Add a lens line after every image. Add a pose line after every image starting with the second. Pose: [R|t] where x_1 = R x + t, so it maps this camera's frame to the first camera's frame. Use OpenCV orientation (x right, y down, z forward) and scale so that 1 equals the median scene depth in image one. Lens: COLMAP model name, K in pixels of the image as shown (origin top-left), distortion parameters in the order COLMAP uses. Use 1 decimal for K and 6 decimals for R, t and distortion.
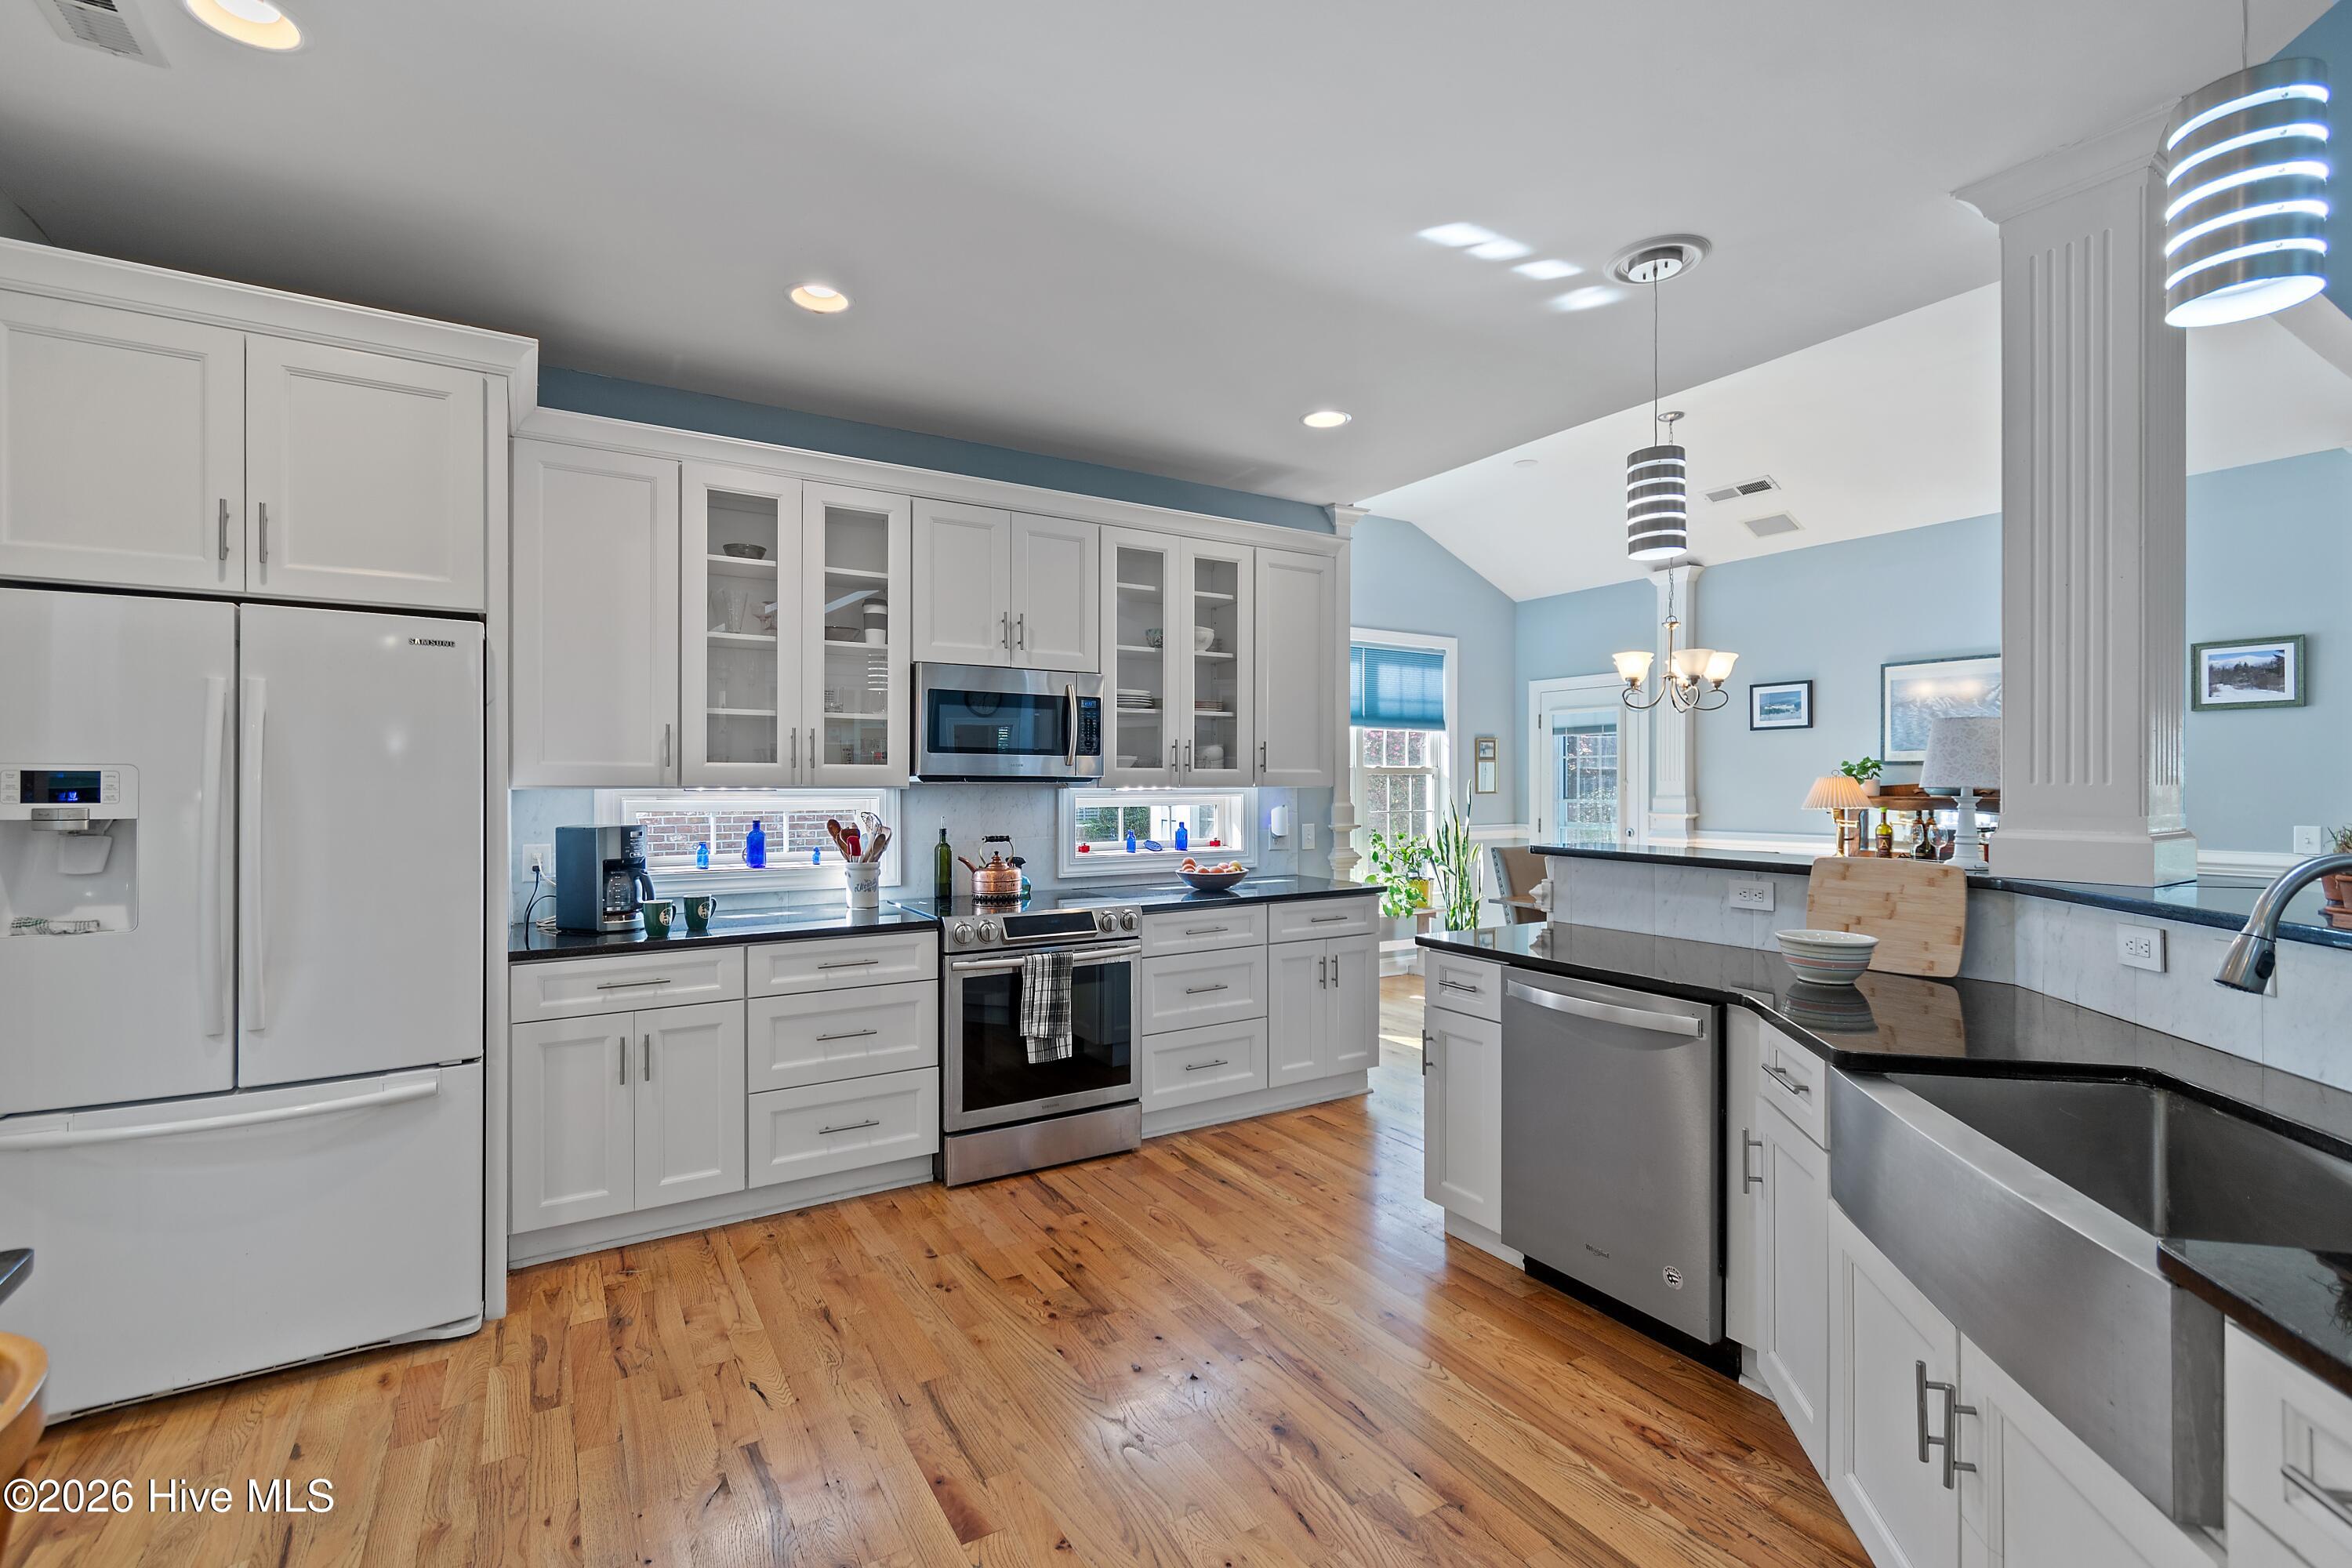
lens RADIAL K [[1033.5, 0, 1170.0], [0, 1033.5, 786.2], [0, 0, 1]] dist [0.003400, -0.000793]
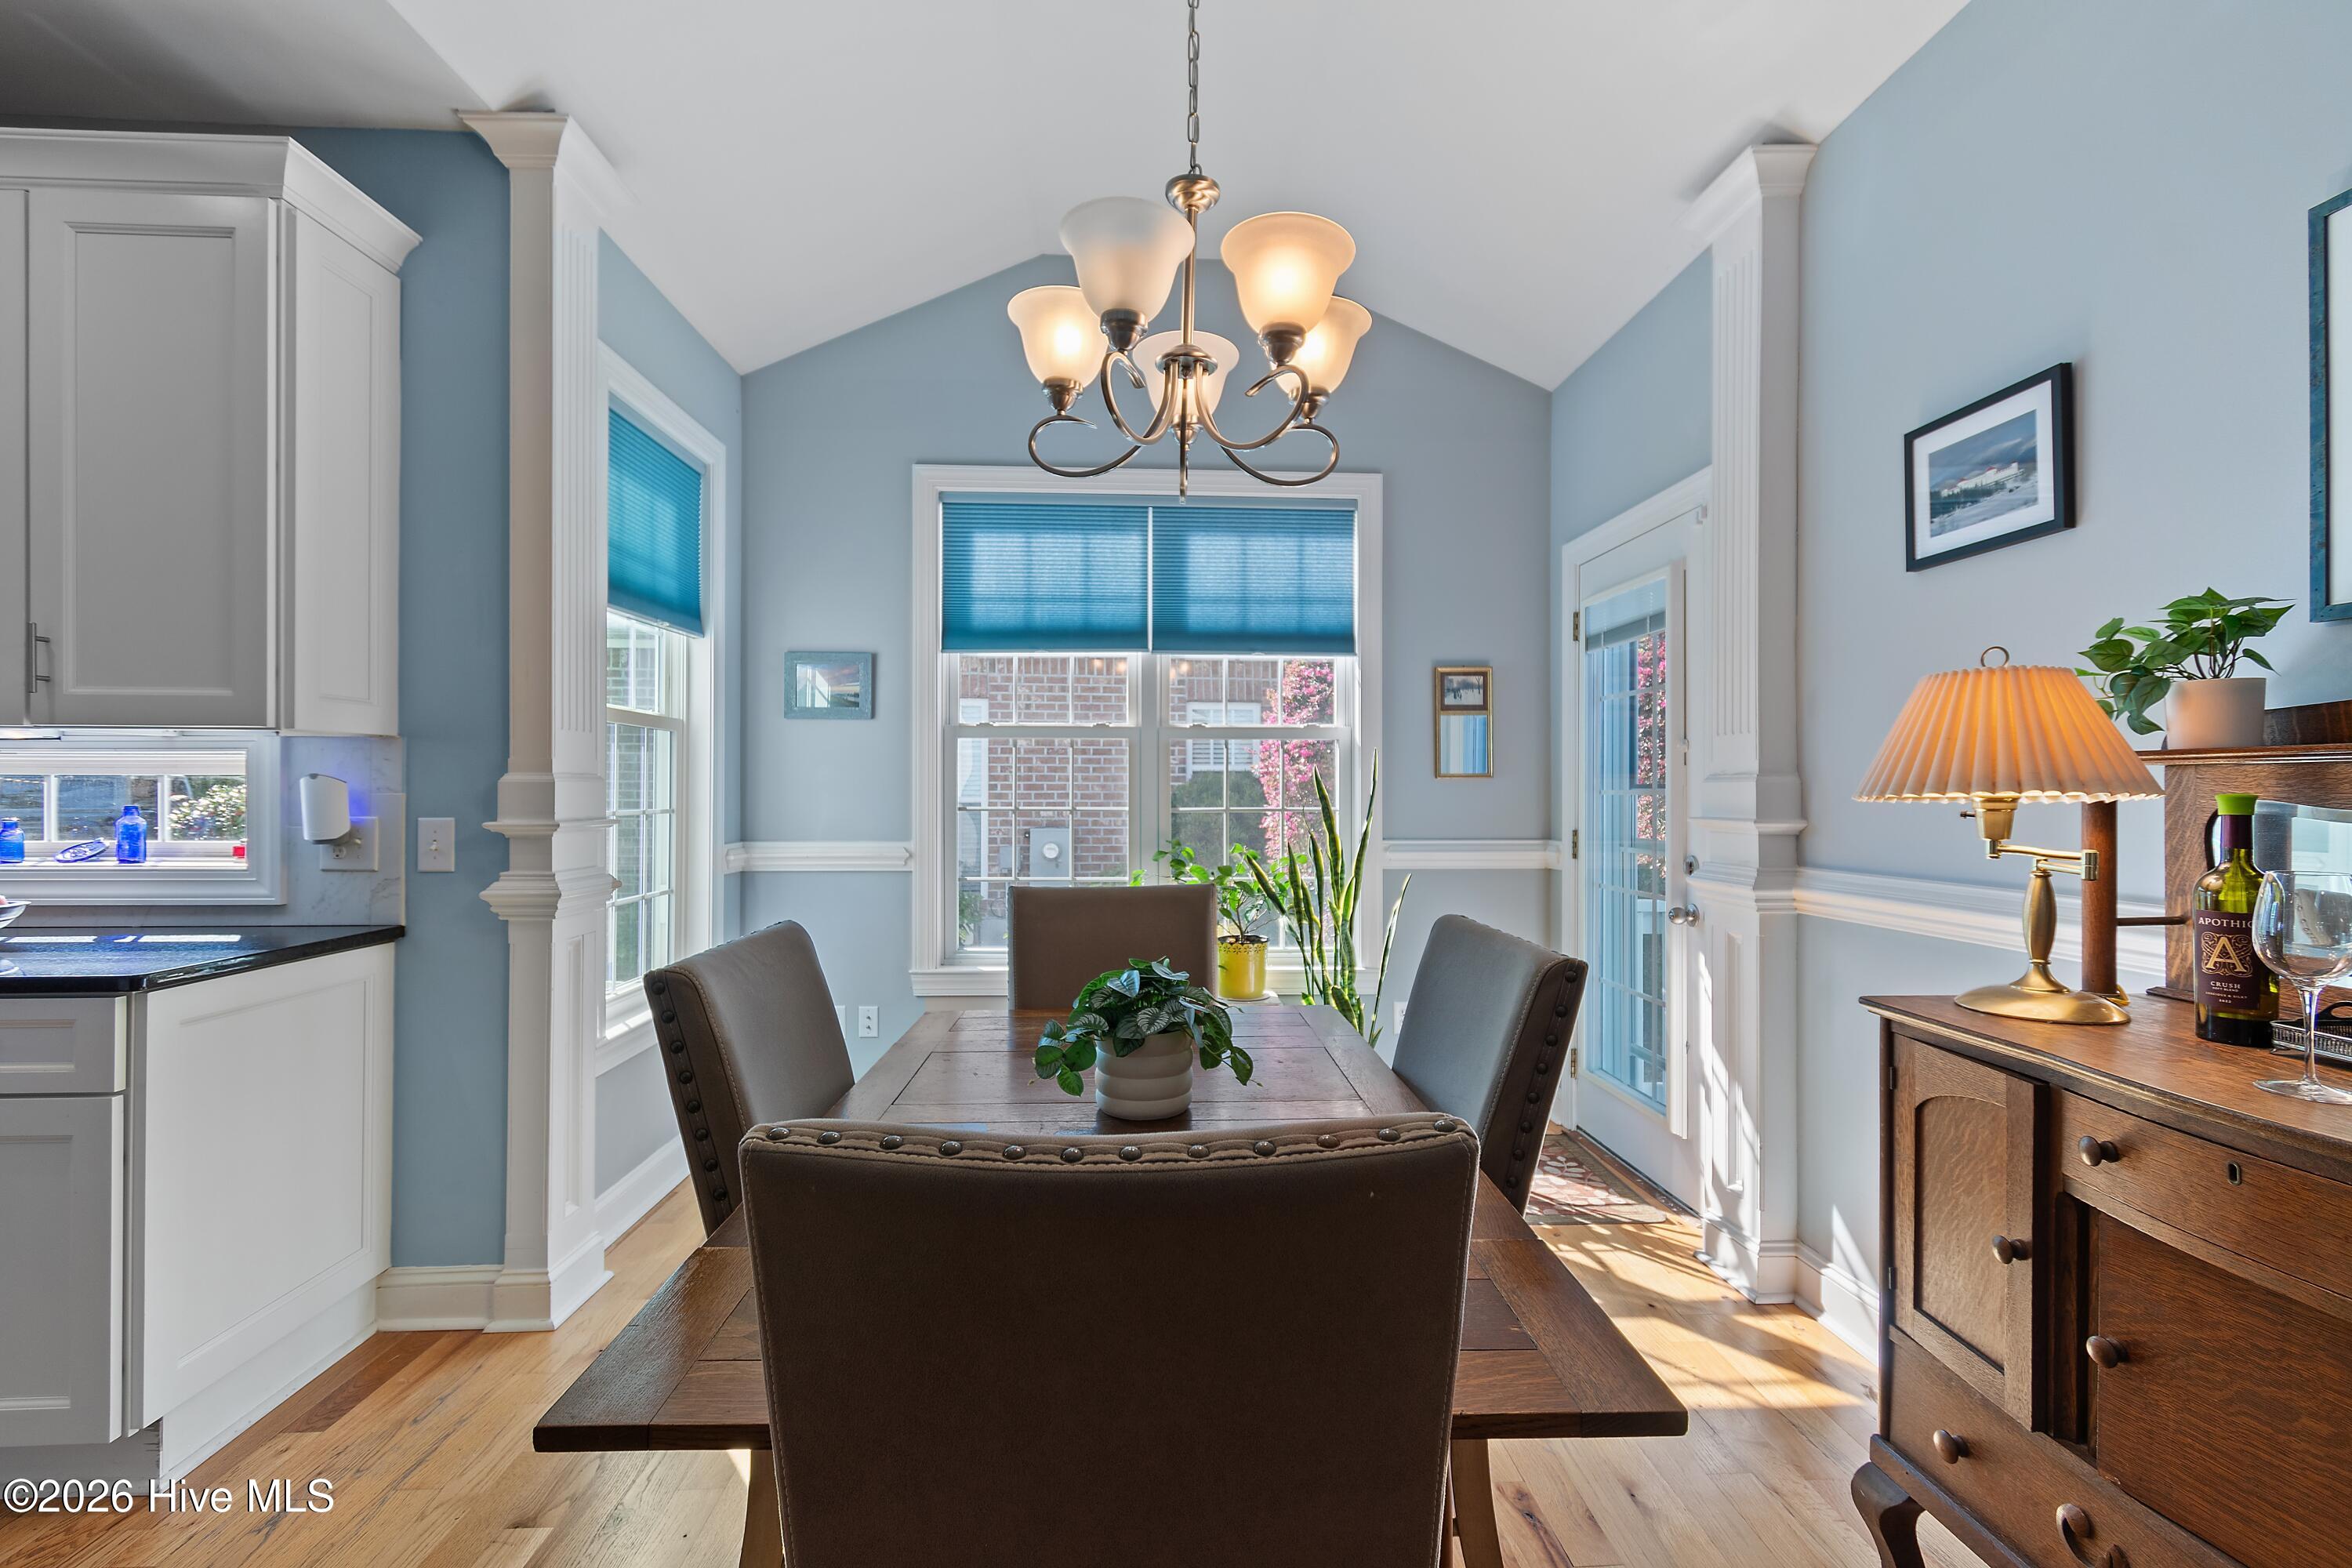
lens RADIAL K [[1033.5, 0, 1170.0], [0, 1033.5, 786.2], [0, 0, 1]] dist [0.003400, -0.000793]
pose [[0.876467, 0.002178, -0.481457, 0.871057], [-0.005847, 0.999964, -0.006121, 0.031610], [0.481426, 0.008180, 0.876448, 1.009353]]
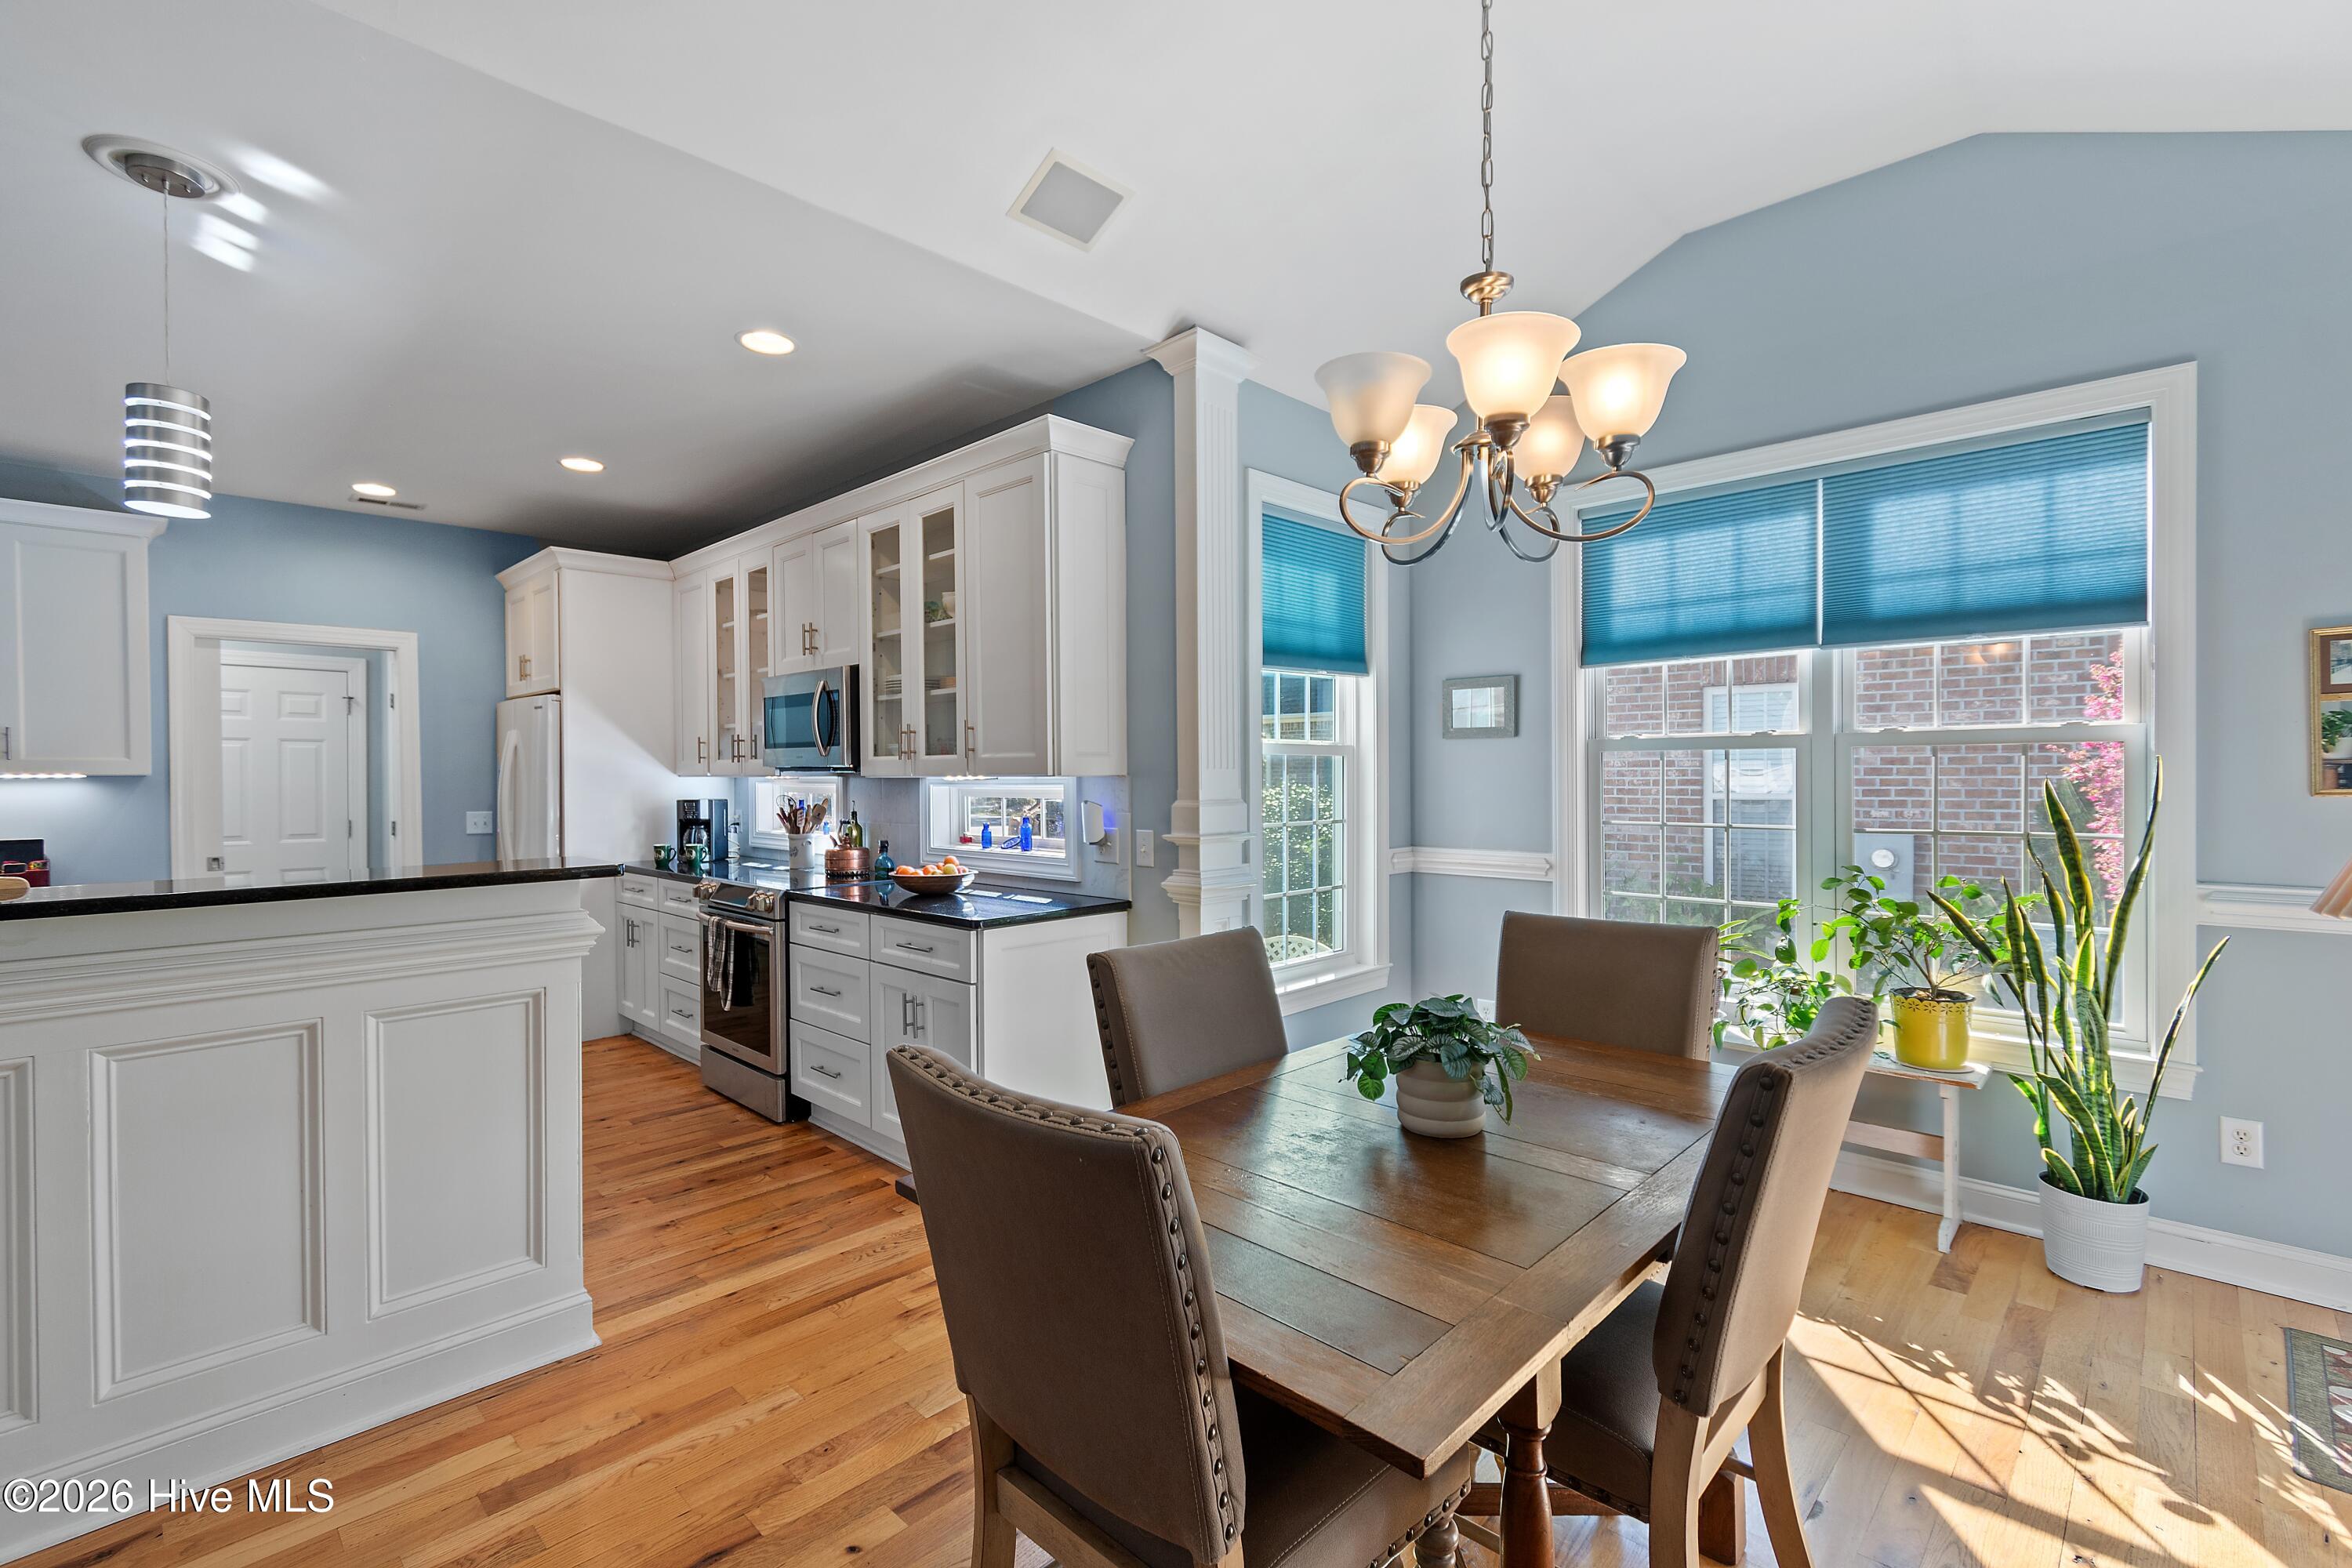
lens RADIAL K [[1033.5, 0, 1170.0], [0, 1033.5, 786.2], [0, 0, 1]] dist [0.003400, -0.000793]
pose [[0.247788, 0.011588, -0.968745, 1.084546], [0.002379, 0.999918, 0.012570, -0.001376], [0.968811, -0.005419, 0.247740, 1.138127]]
